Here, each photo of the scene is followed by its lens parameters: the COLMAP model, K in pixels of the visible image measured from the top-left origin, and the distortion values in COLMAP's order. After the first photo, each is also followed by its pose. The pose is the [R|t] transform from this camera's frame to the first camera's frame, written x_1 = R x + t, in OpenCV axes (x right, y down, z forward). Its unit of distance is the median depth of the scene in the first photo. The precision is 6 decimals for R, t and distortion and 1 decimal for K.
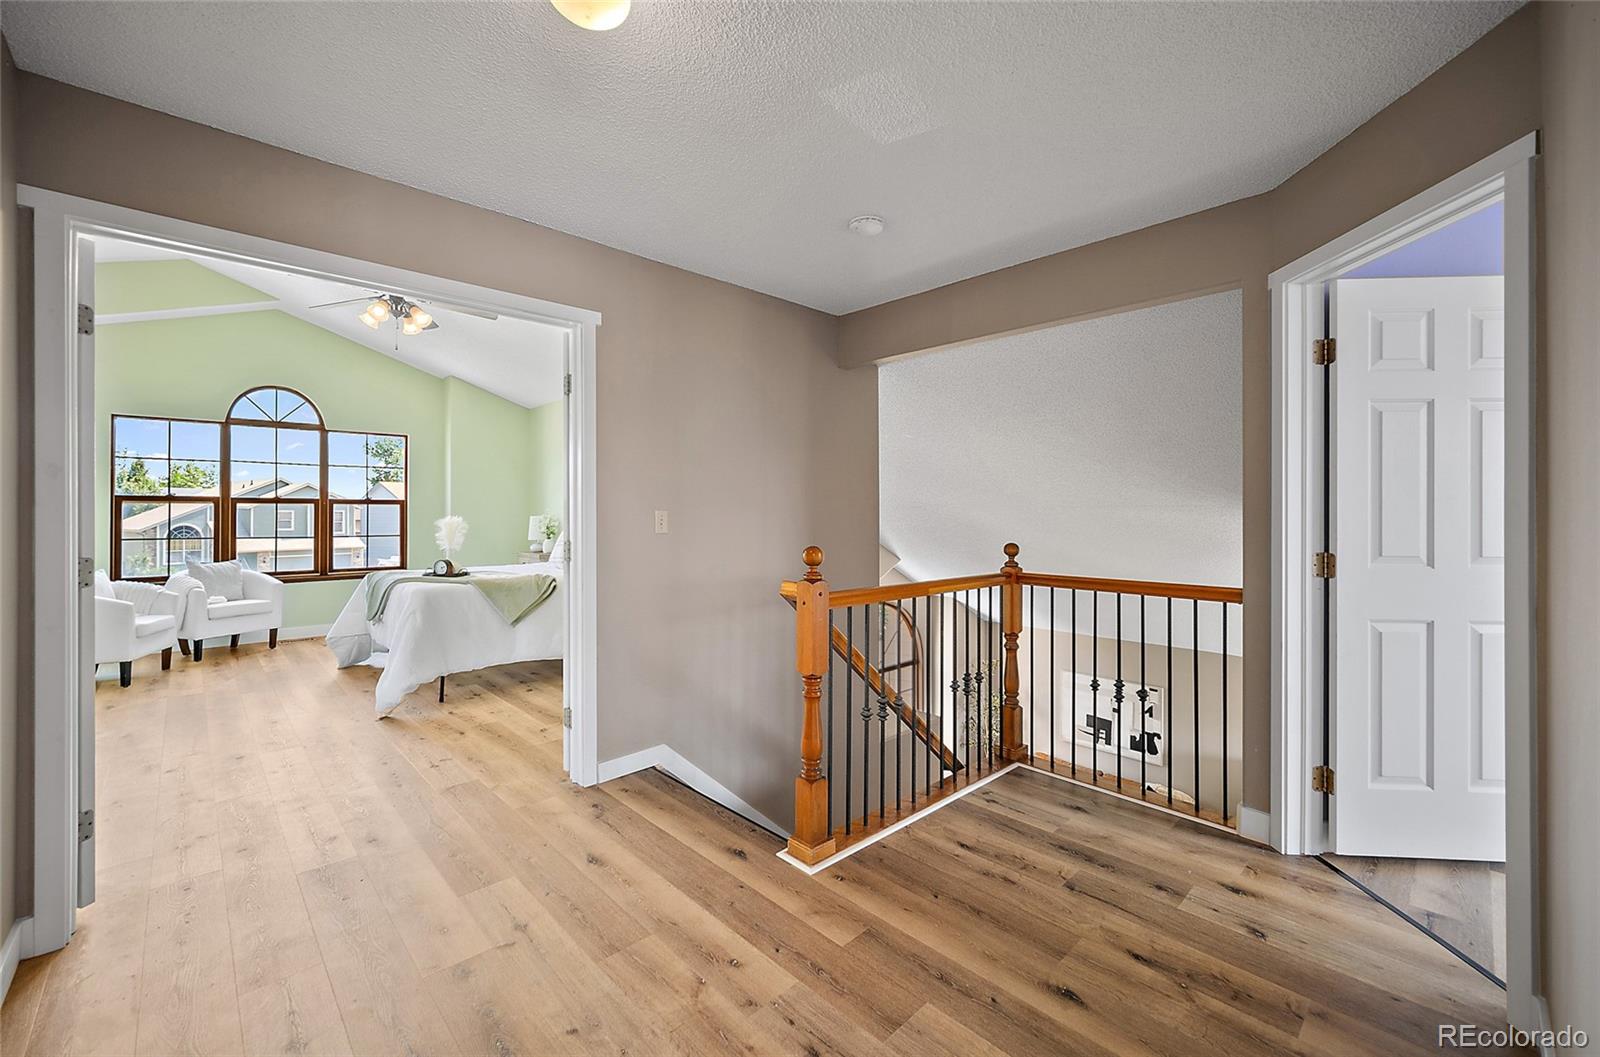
lens RADIAL K [[661.4, 0, 799.9], [0, 661.4, 515.0], [0, 0, 1]] dist [0.007239, 0.000155]
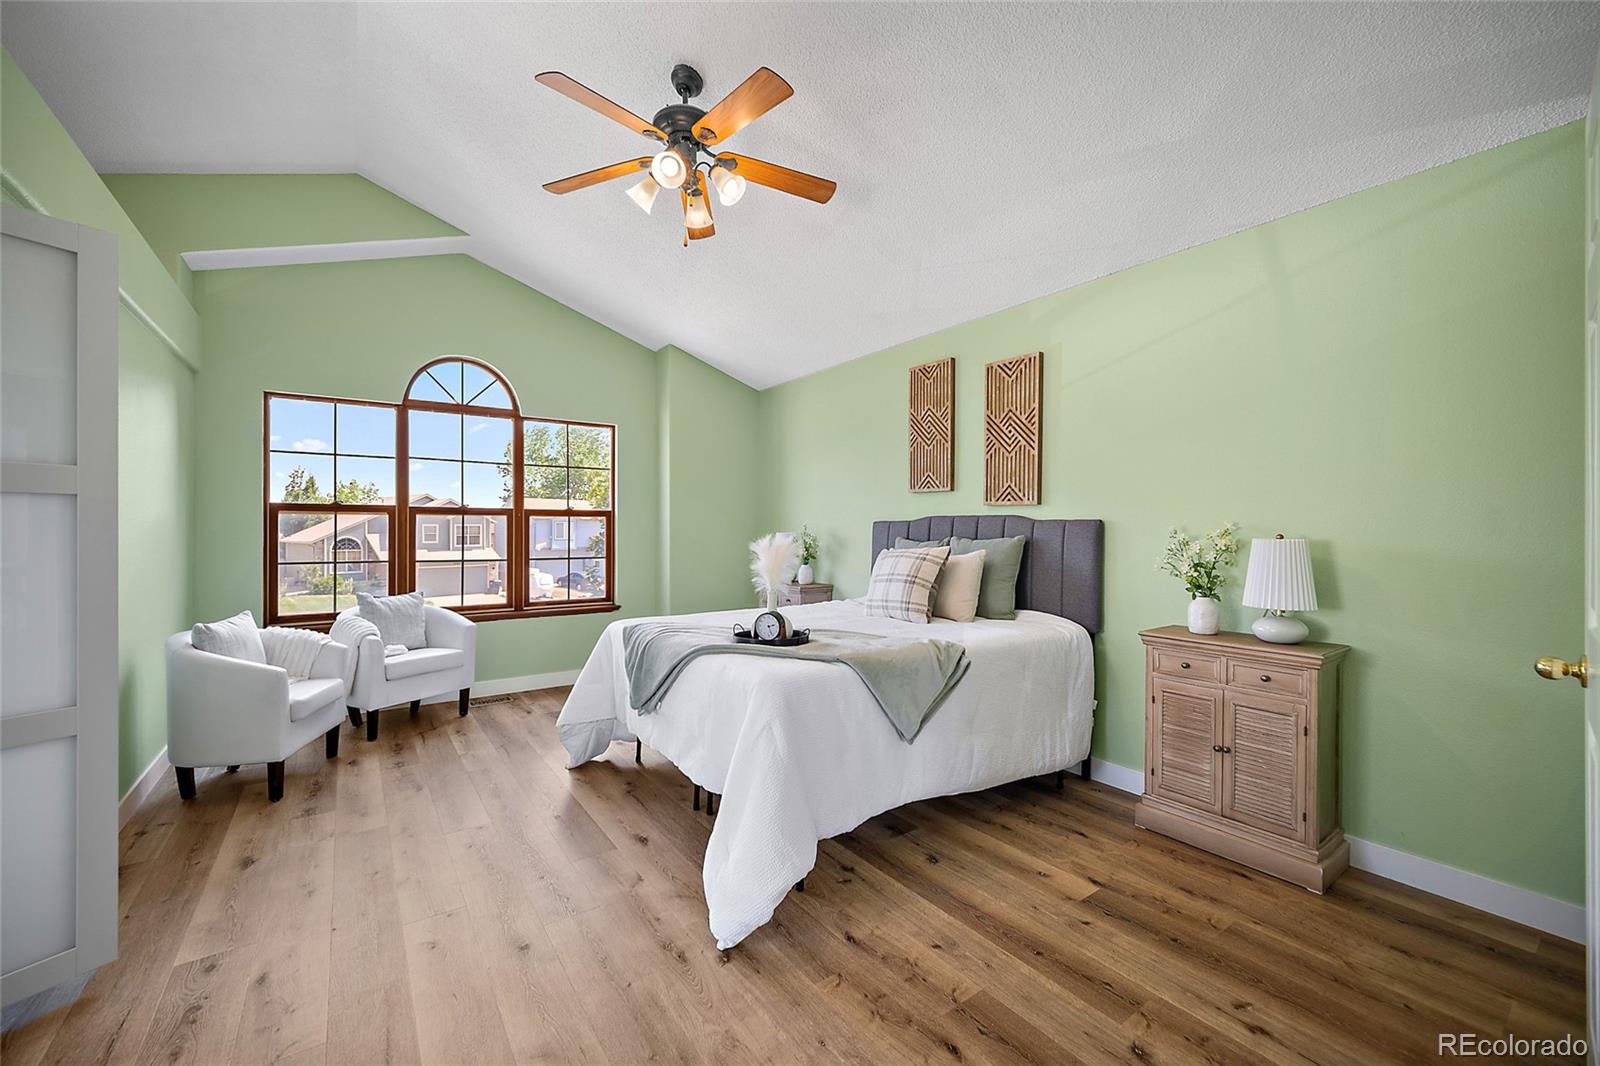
lens RADIAL K [[631.7, 0, 800.0], [0, 631.7, 533.0], [0, 0, 1]] dist [0.000111, -0.000154]
pose [[0.992351, 0.003184, -0.123407, -0.345519], [-0.002447, 0.999978, 0.006126, -0.002462], [0.123423, -0.005777, 0.992337, 0.364620]]
